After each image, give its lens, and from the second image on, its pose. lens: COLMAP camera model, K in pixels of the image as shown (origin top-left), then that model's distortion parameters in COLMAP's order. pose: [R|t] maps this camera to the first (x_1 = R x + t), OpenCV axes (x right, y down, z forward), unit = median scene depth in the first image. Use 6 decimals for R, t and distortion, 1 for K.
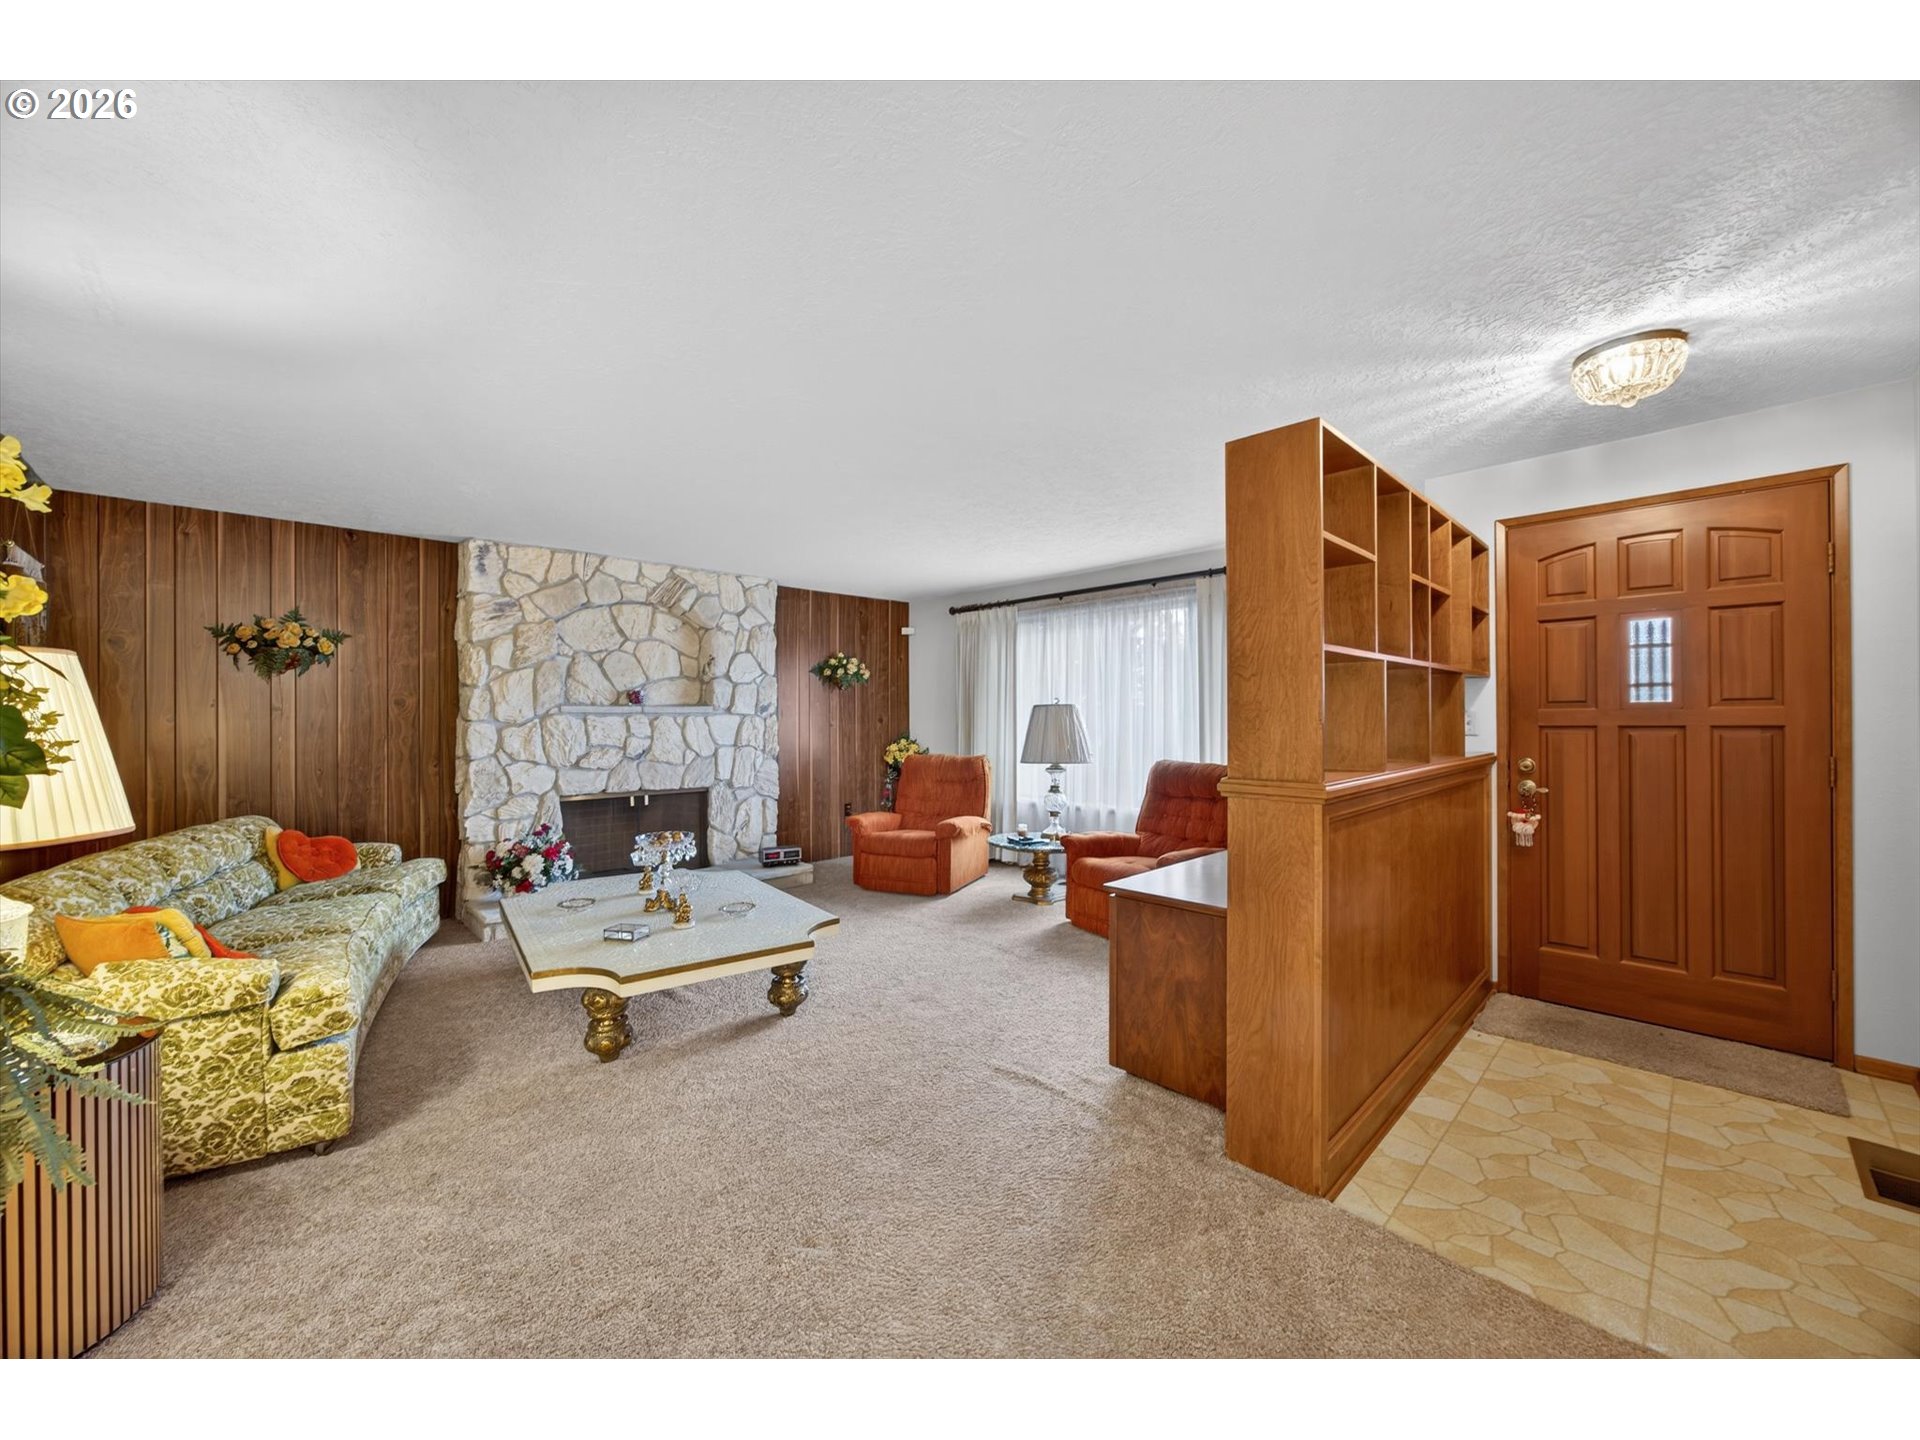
lens RADIAL K [[767.7, 0, 972.6], [0, 767.7, 720.5], [0, 0, 1]] dist [-0.002476, 0.000286]
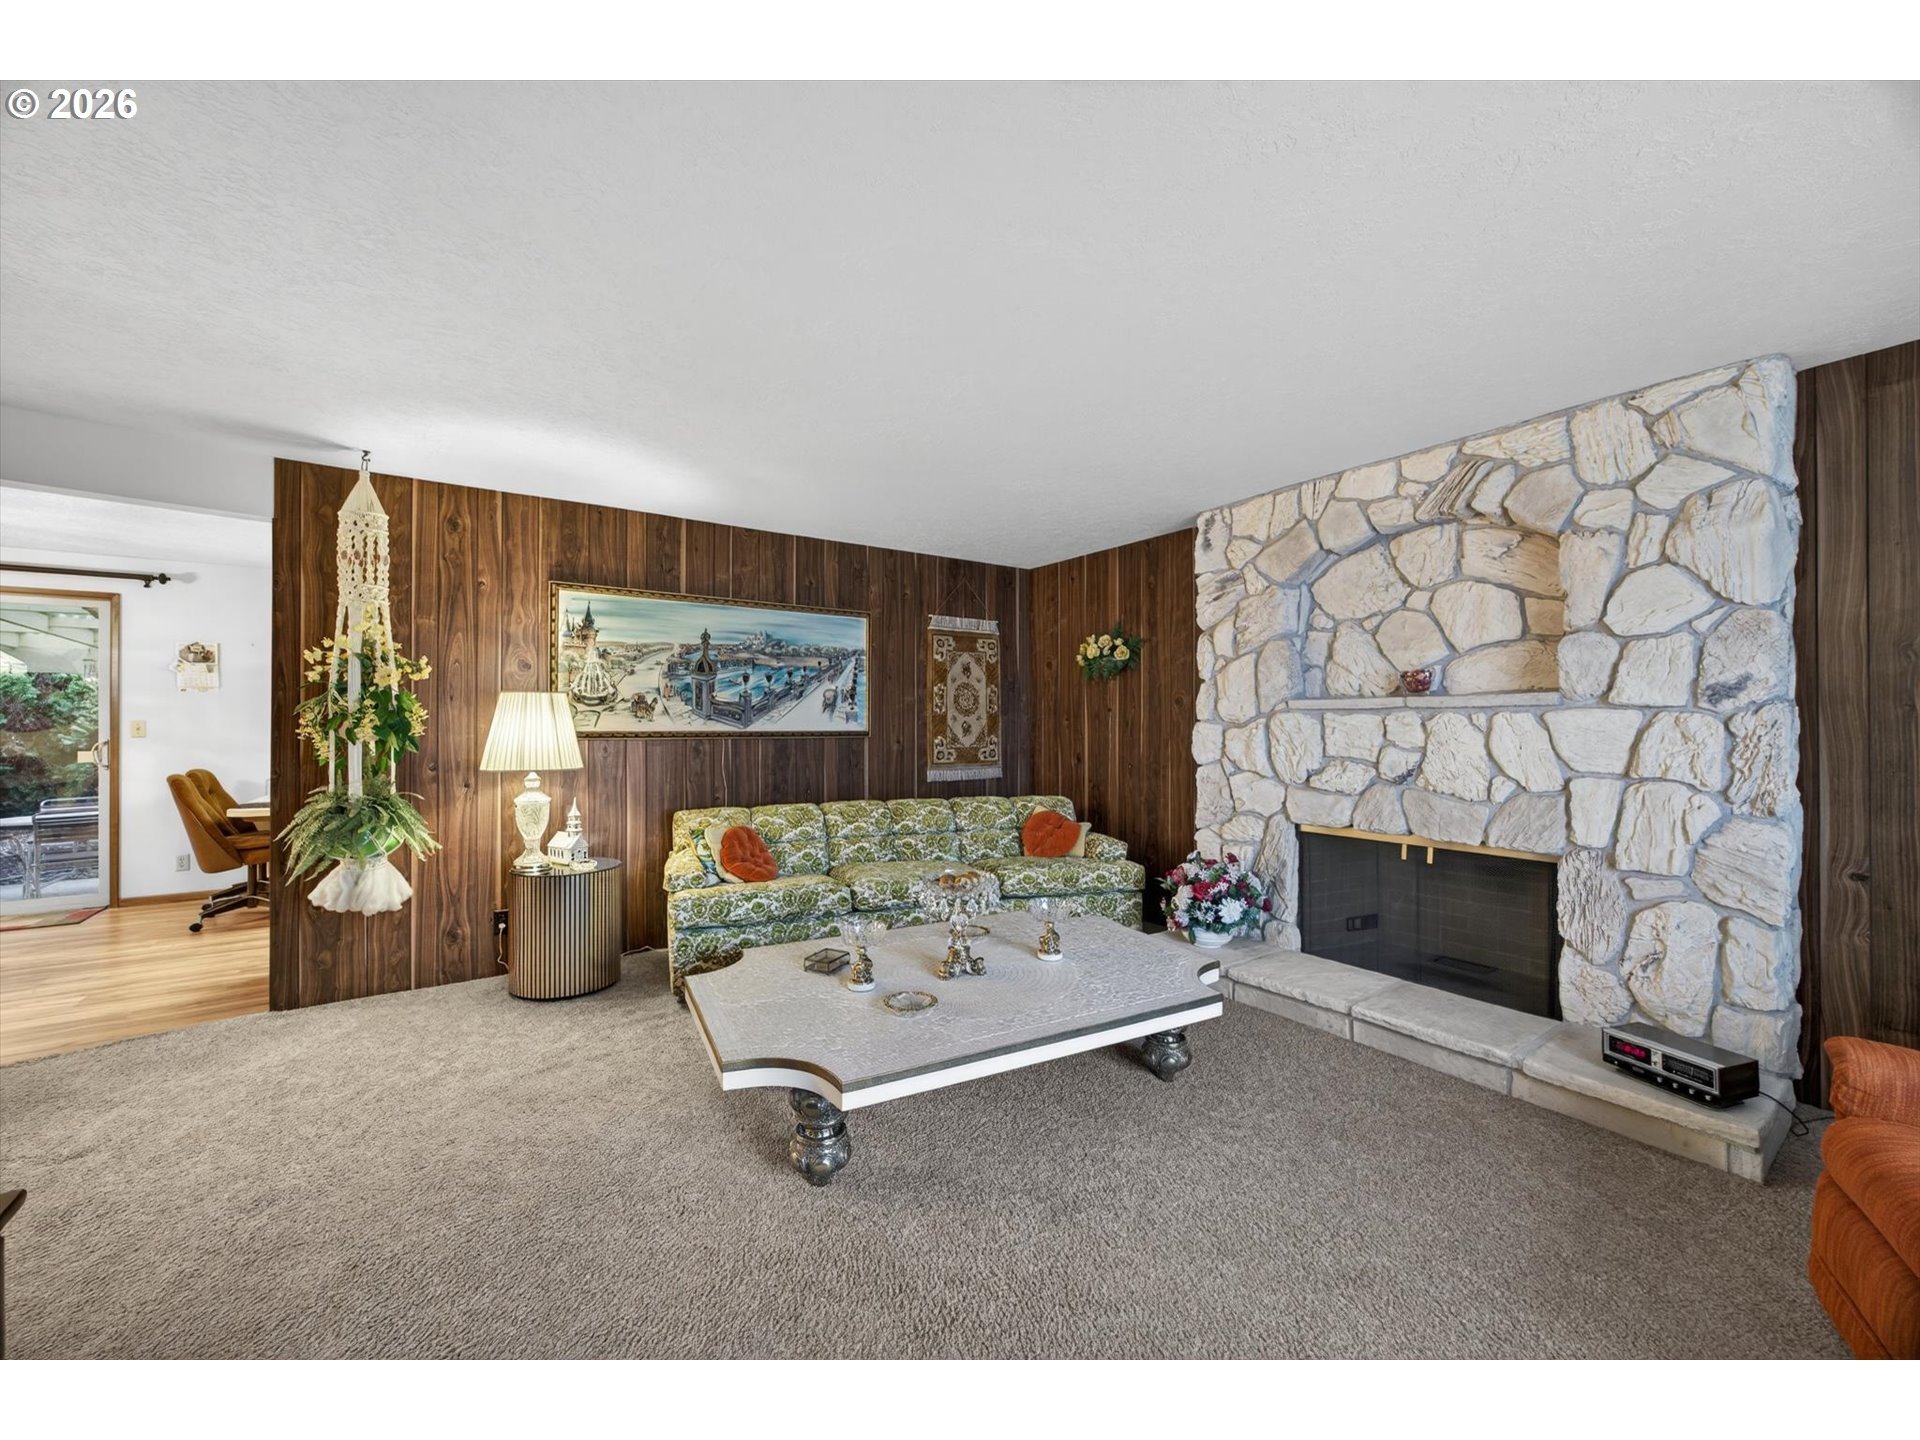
lens RADIAL K [[767.7, 0, 972.6], [0, 767.7, 720.5], [0, 0, 1]] dist [-0.002476, 0.000286]
pose [[-0.195350, 0.000468, -0.980733, 0.233417], [-0.002256, 0.999997, 0.000927, 0.000293], [0.980731, 0.002394, -0.195349, 0.809993]]
